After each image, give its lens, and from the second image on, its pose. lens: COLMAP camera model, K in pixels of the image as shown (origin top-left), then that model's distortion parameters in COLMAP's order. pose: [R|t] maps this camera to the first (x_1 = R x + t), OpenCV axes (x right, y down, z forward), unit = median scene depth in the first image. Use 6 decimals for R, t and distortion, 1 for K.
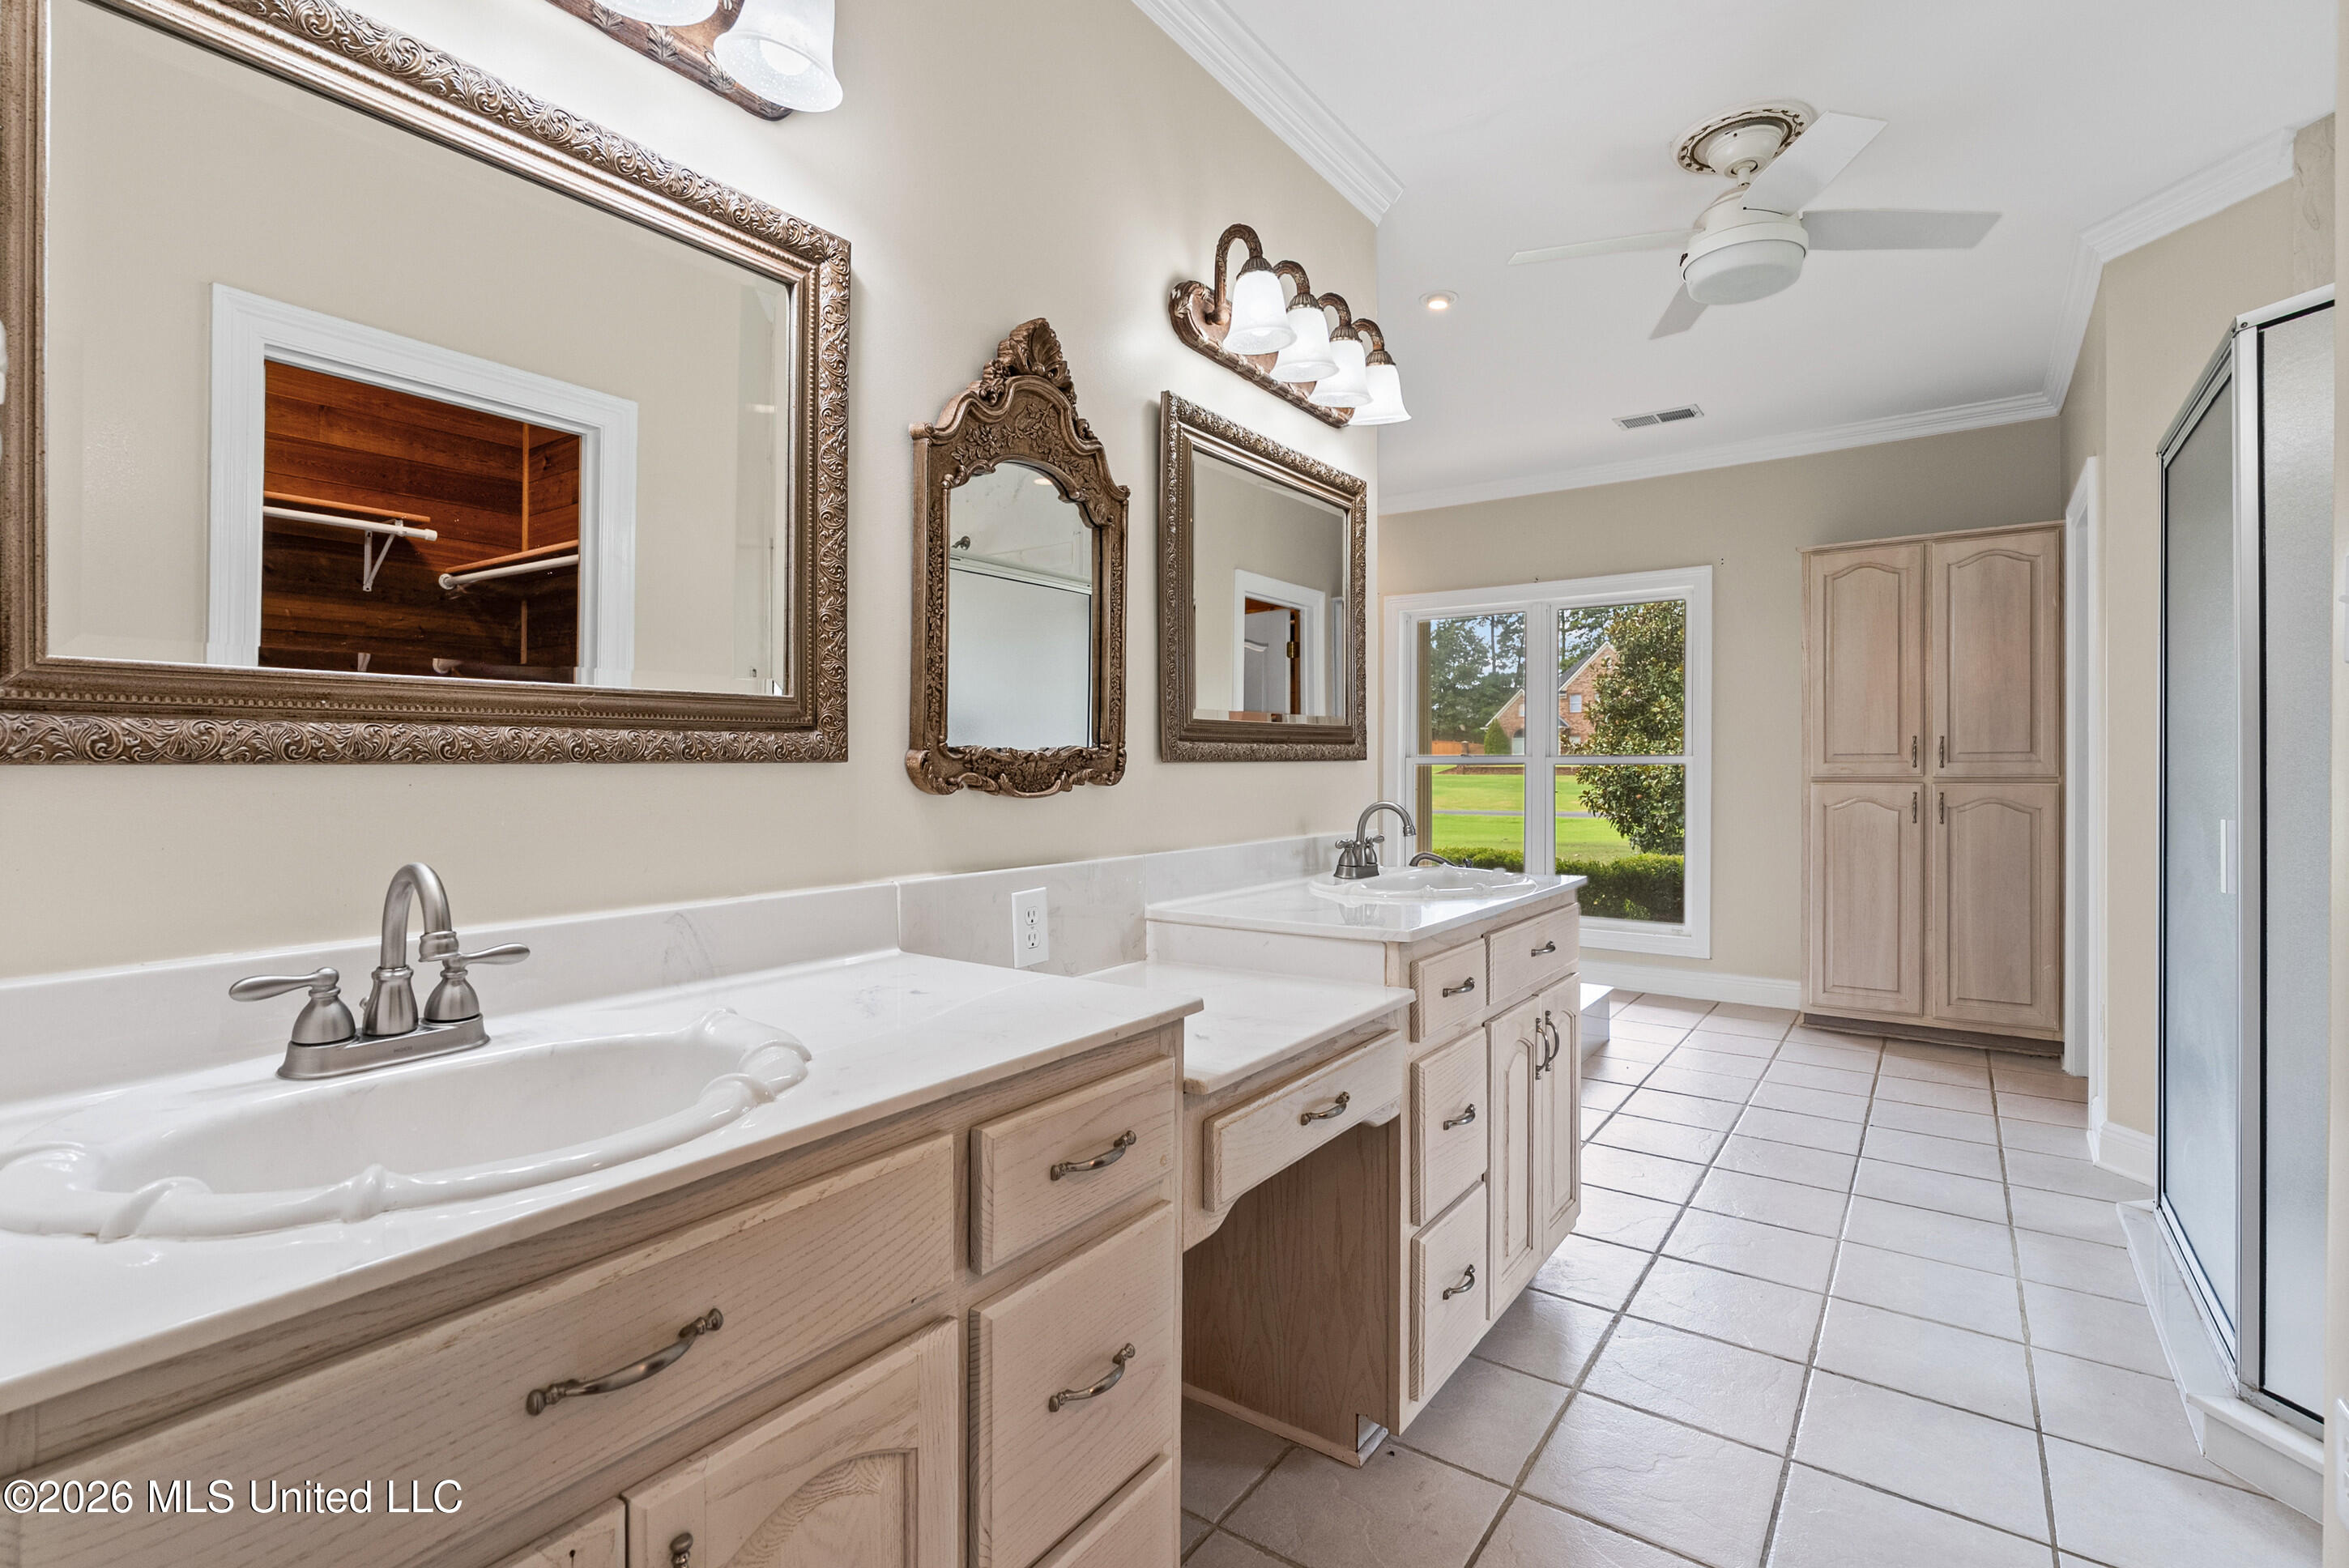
lens RADIAL K [[1075.4, 0, 1170.6], [0, 1075.4, 770.8], [0, 0, 1]] dist [-0.005337, 0.002294]
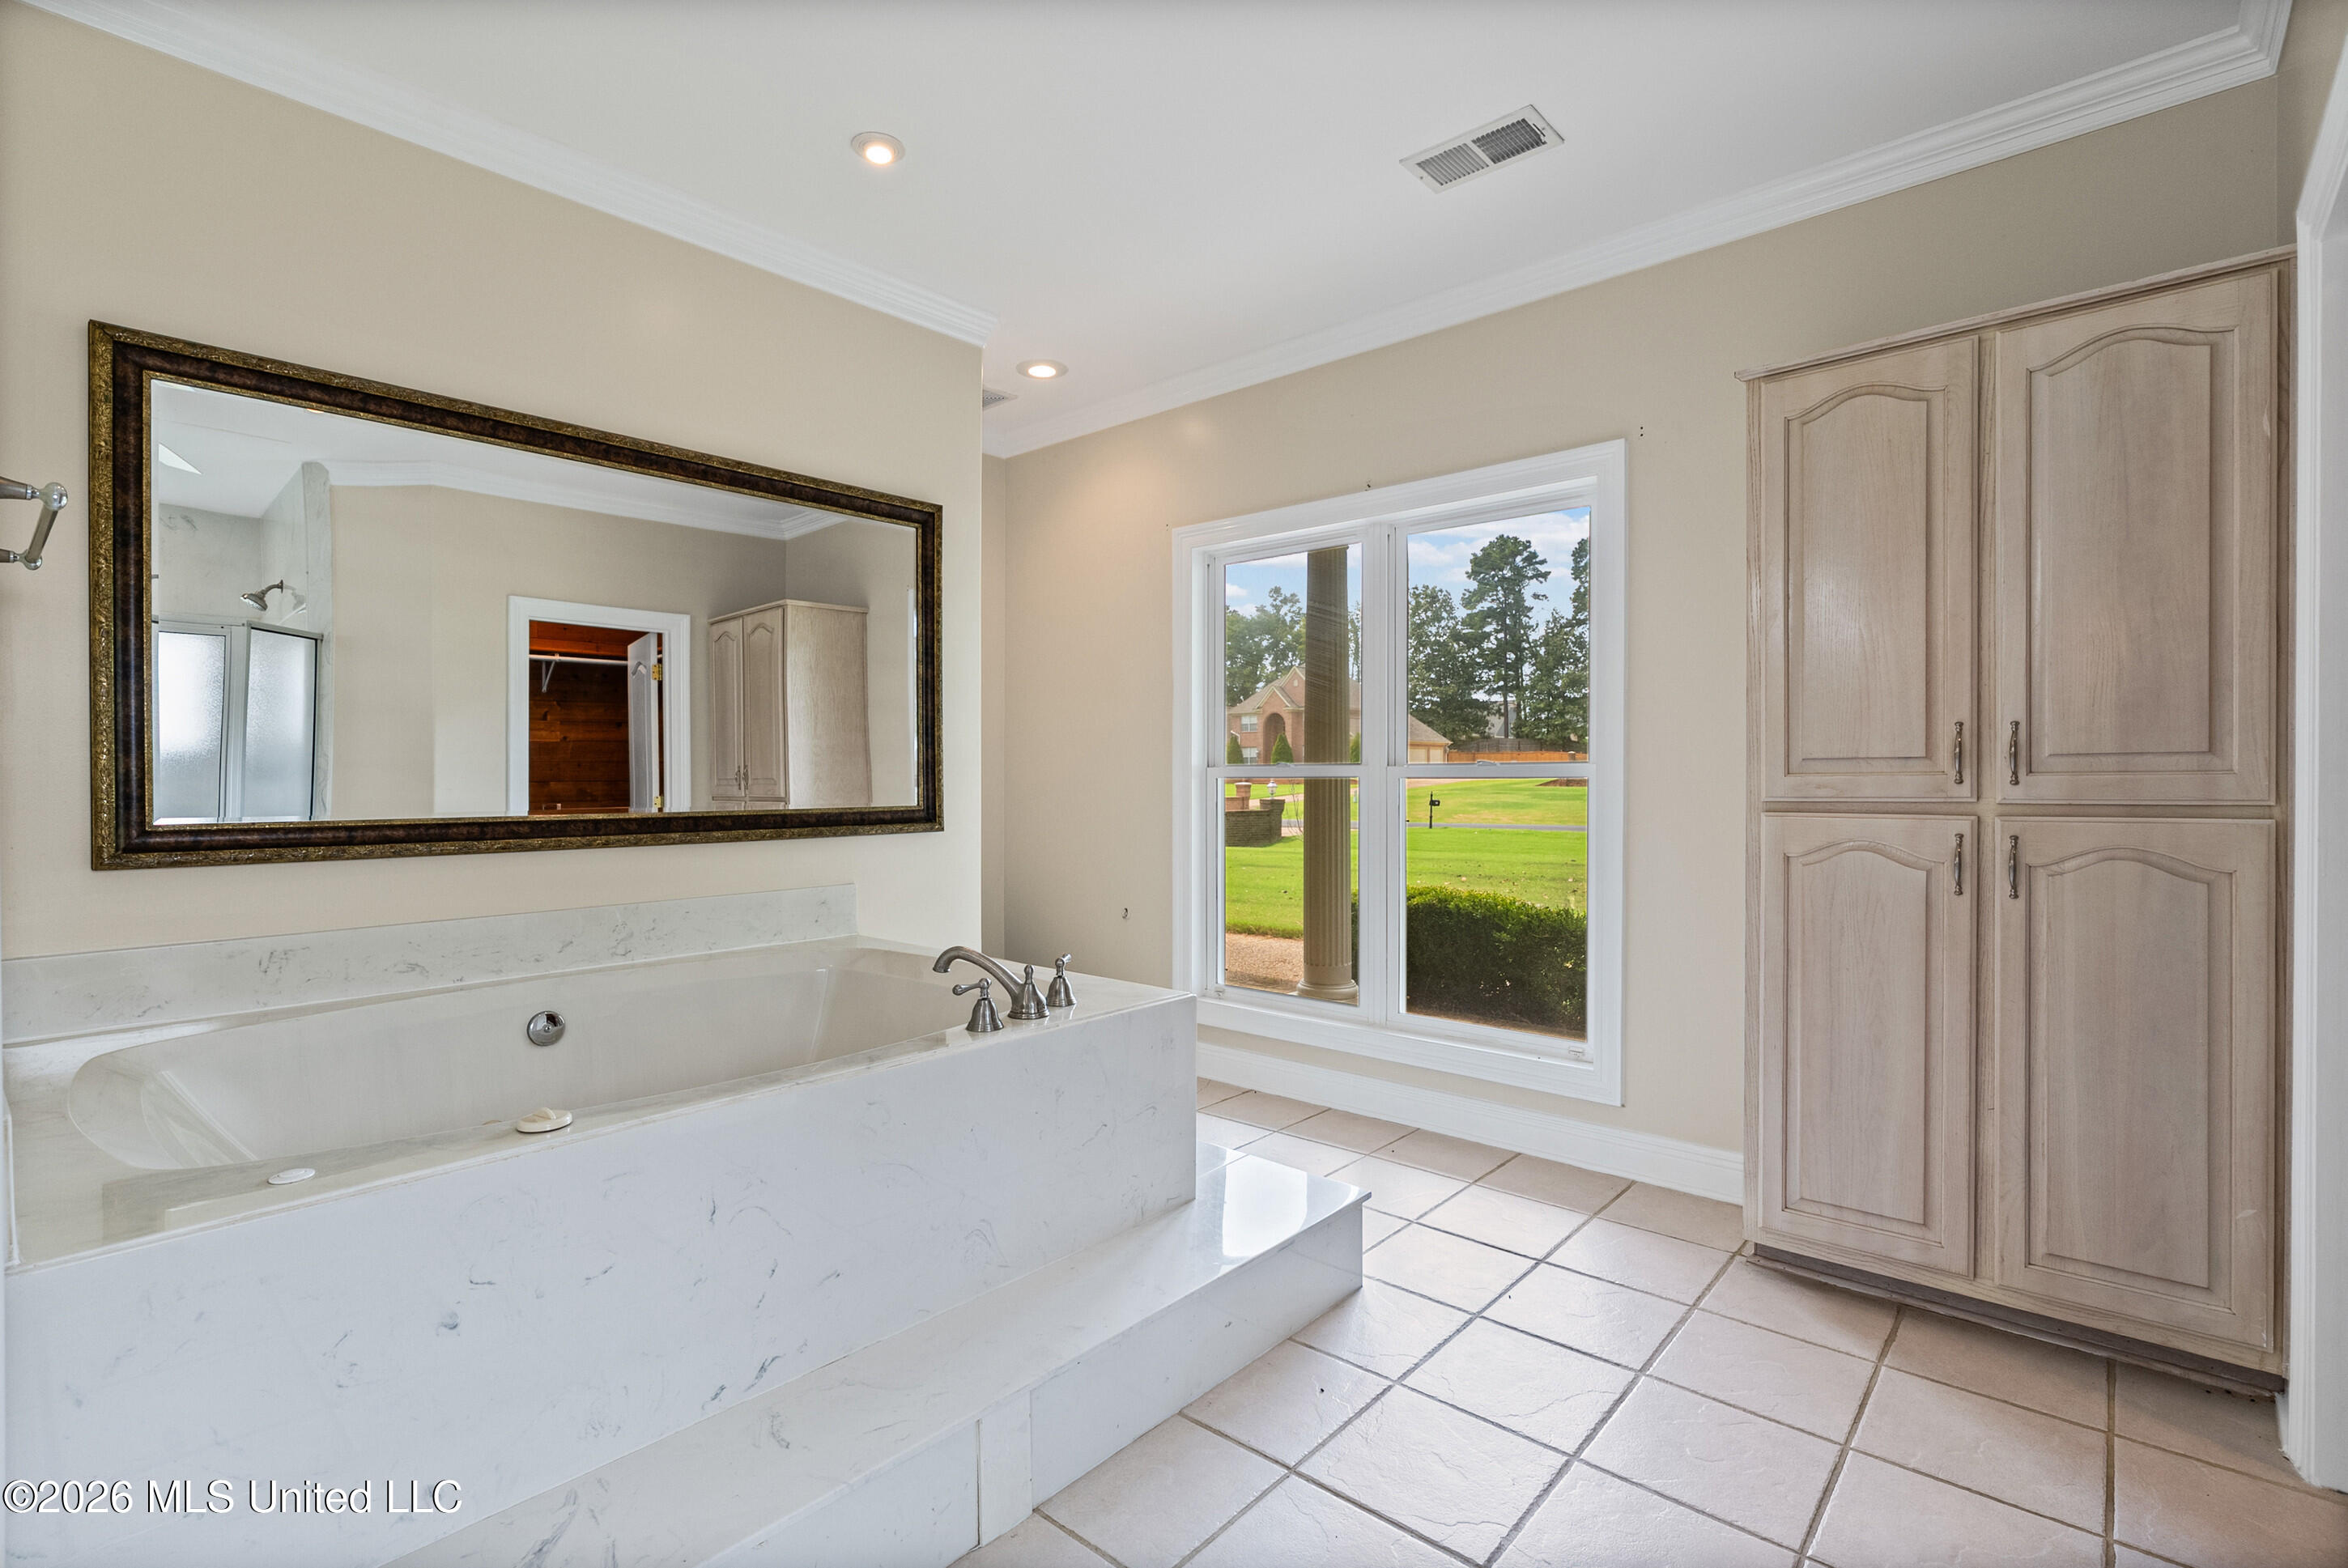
lens RADIAL K [[1074.9, 0, 1174.6], [0, 1074.9, 783.7], [0, 0, 1]] dist [-0.005337, 0.002294]
pose [[0.995343, 0.002069, -0.096370, 0.377745], [-0.001889, 0.999996, 0.001952, -0.003670], [0.096373, -0.001761, 0.995344, 0.467009]]
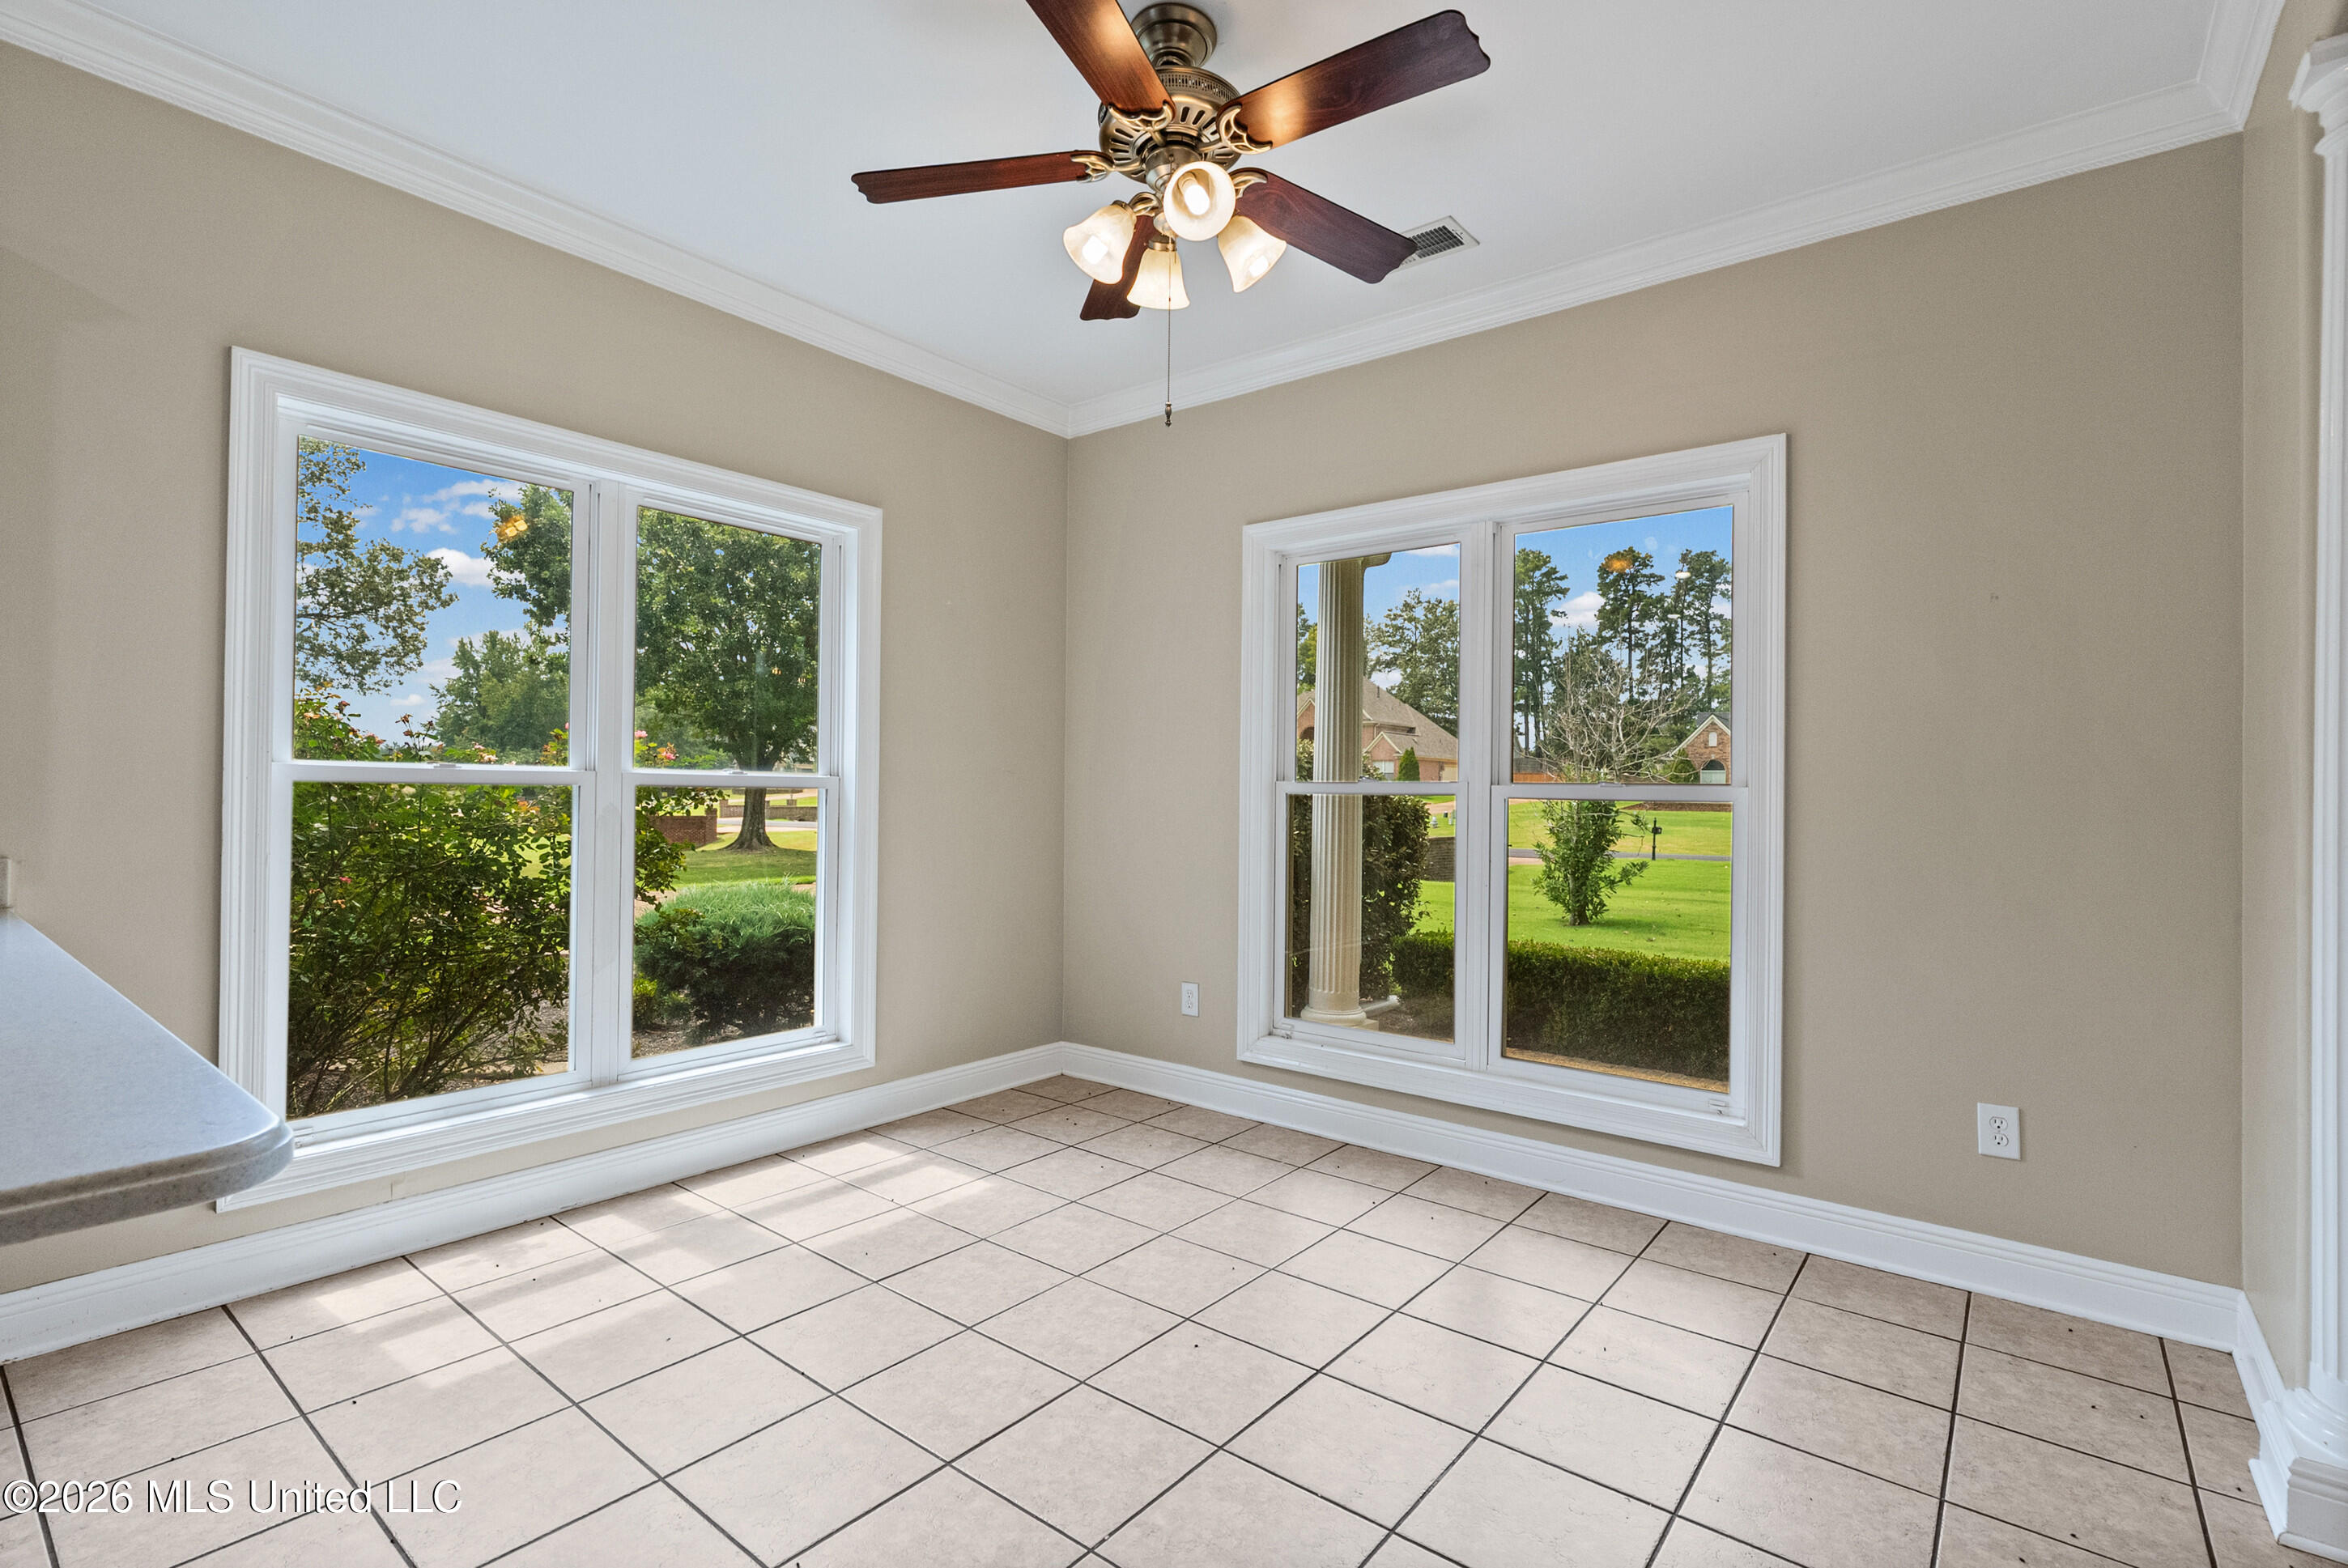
lens RADIAL K [[1074.9, 0, 1179.0], [0, 1074.9, 789.7], [0, 0, 1]] dist [-0.005337, 0.002294]
pose [[0.999058, 0.015057, -0.040688, 0.272224], [-0.015375, 0.999854, -0.007516, -0.004148], [0.040569, 0.008134, 0.999144, 0.542901]]
